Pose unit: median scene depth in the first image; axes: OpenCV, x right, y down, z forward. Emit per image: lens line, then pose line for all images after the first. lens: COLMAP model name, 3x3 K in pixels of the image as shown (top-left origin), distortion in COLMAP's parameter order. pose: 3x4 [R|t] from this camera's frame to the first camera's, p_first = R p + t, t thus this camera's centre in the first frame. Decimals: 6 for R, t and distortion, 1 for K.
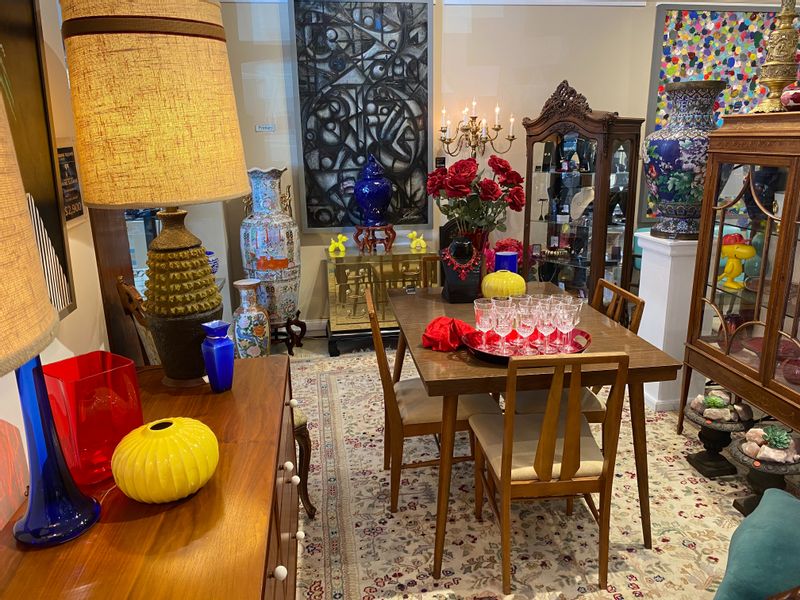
lens RADIAL K [[618.9, 0, 397.8], [0, 618.9, 306.2], [0, 0, 1]] dist [-0.007942, -0.021472]
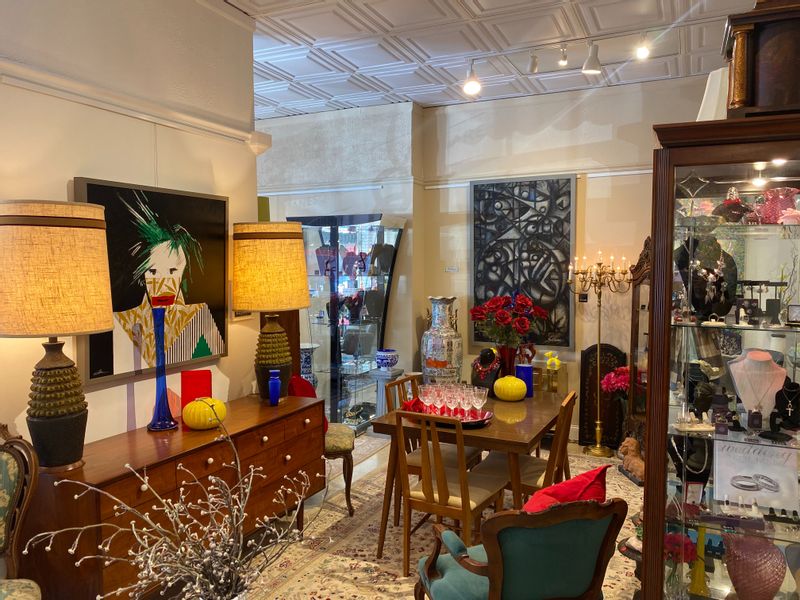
lens RADIAL K [[618.9, 0, 404.2], [0, 618.9, 299.6], [0, 0, 1]] dist [-0.007942, -0.021472]
pose [[0.810720, 0.042230, -0.583909, 0.529300], [-0.162182, 0.974559, -0.154697, 0.018659], [0.562521, 0.220116, 0.796943, -0.183815]]
